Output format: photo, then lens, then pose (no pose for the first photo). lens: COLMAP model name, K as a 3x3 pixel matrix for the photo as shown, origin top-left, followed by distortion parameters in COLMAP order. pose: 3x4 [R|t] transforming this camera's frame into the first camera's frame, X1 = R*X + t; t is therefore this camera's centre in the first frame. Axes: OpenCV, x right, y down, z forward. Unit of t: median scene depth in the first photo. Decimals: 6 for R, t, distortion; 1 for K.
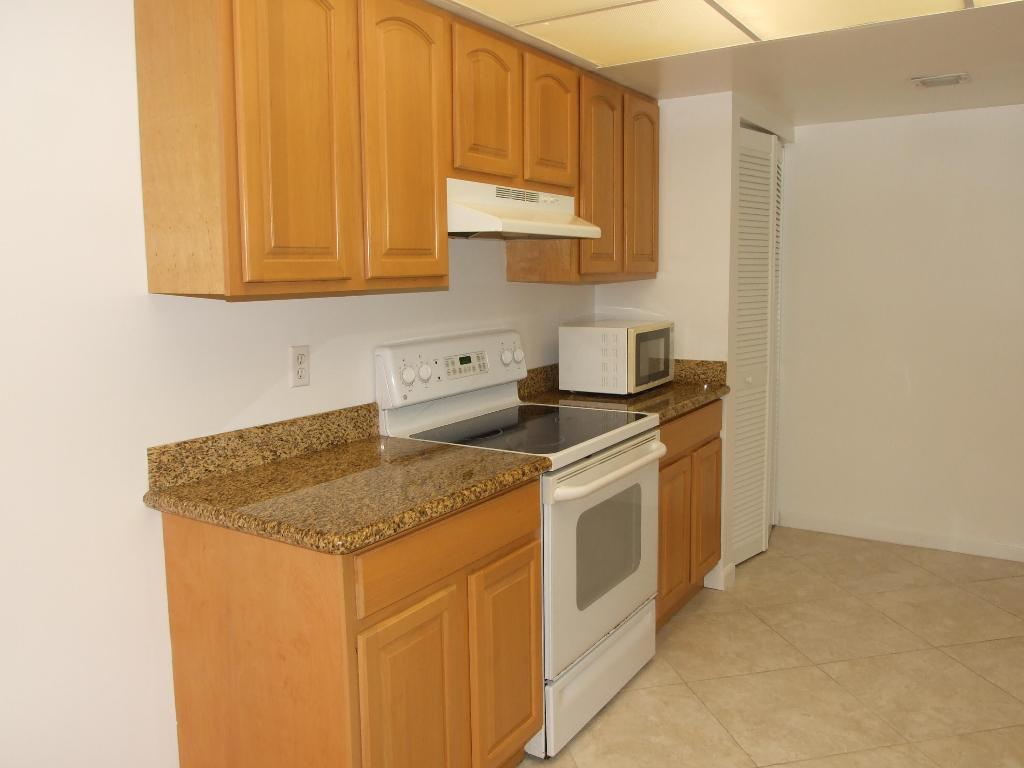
lens RADIAL K [[818.6, 0, 505.8], [0, 818.6, 377.6], [0, 0, 1]] dist [-0.070117, 0.071204]
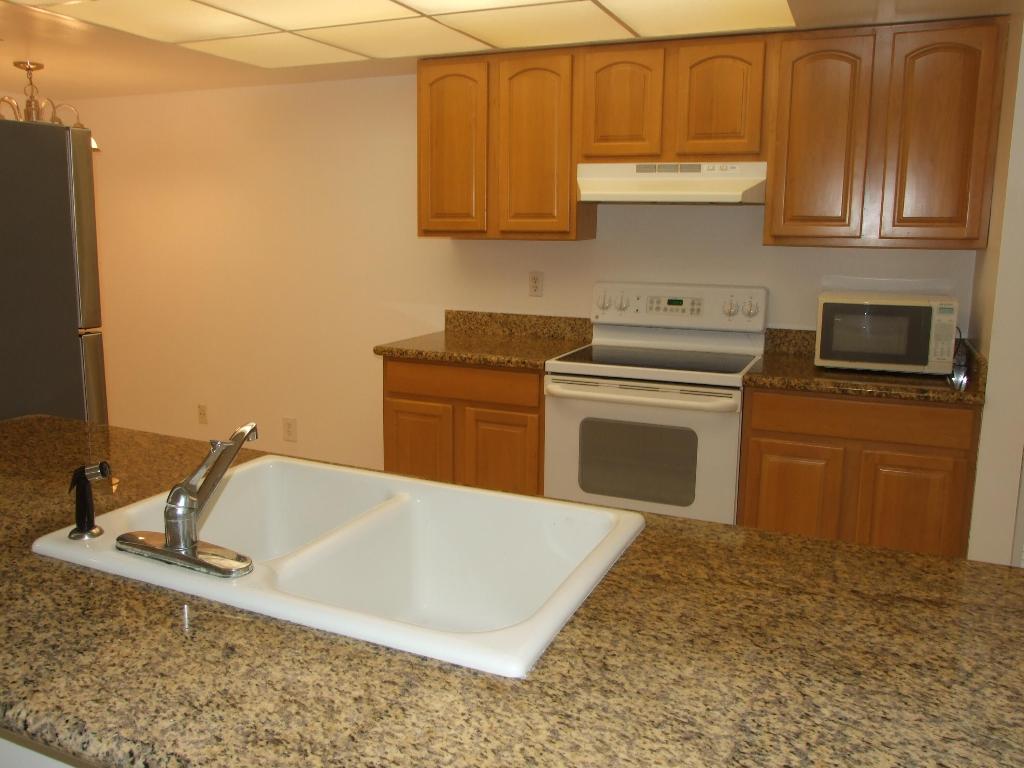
lens RADIAL K [[818.6, 0, 513.3], [0, 818.6, 379.2], [0, 0, 1]] dist [-0.070117, 0.071204]
pose [[0.167722, 0.195719, -0.966211, 1.254753], [-0.141572, 0.974717, 0.172867, -0.096426], [0.975616, 0.107795, 0.191190, 0.593917]]
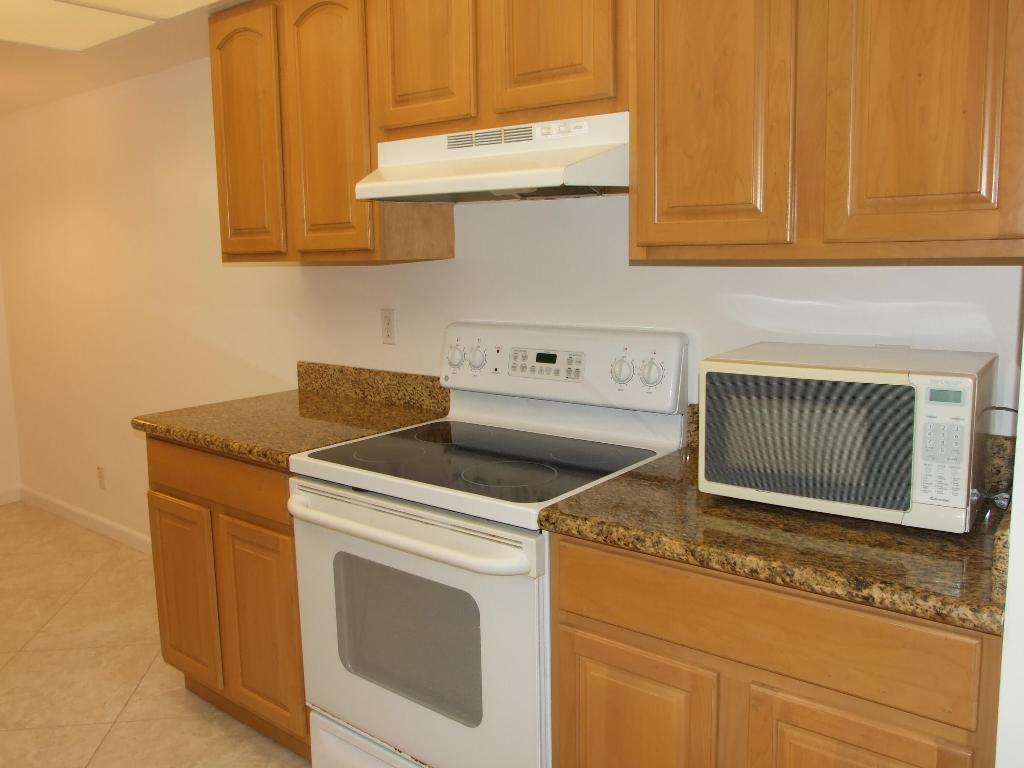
lens RADIAL K [[818.6, 0, 513.8], [0, 818.6, 374.7], [0, 0, 1]] dist [-0.070117, 0.071204]
pose [[-0.077025, 0.163286, -0.983567, 0.788250], [-0.114583, 0.978512, 0.171420, -0.148735], [0.990423, 0.125904, -0.056661, 1.126278]]
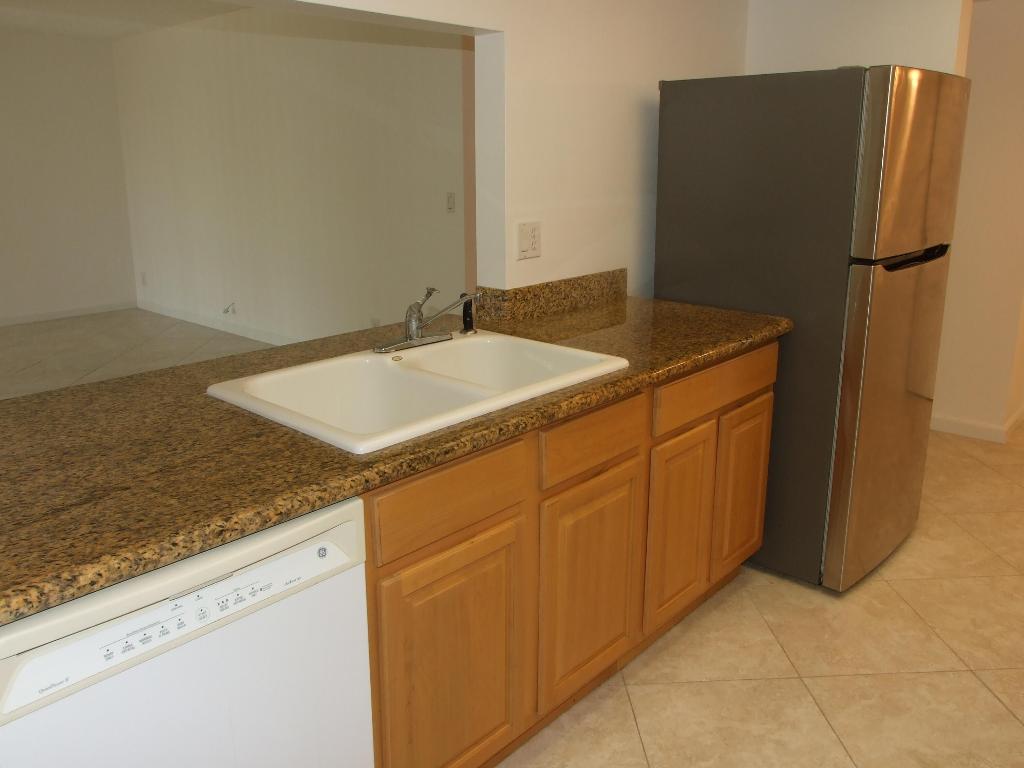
lens RADIAL K [[818.6, 0, 513.9], [0, 818.6, 377.2], [0, 0, 1]] dist [-0.070117, 0.071204]
pose [[-0.988080, -0.034585, 0.150004, 0.200893], [0.027280, 0.919675, 0.391731, -0.228019], [-0.151502, 0.391154, -0.907770, 1.625678]]
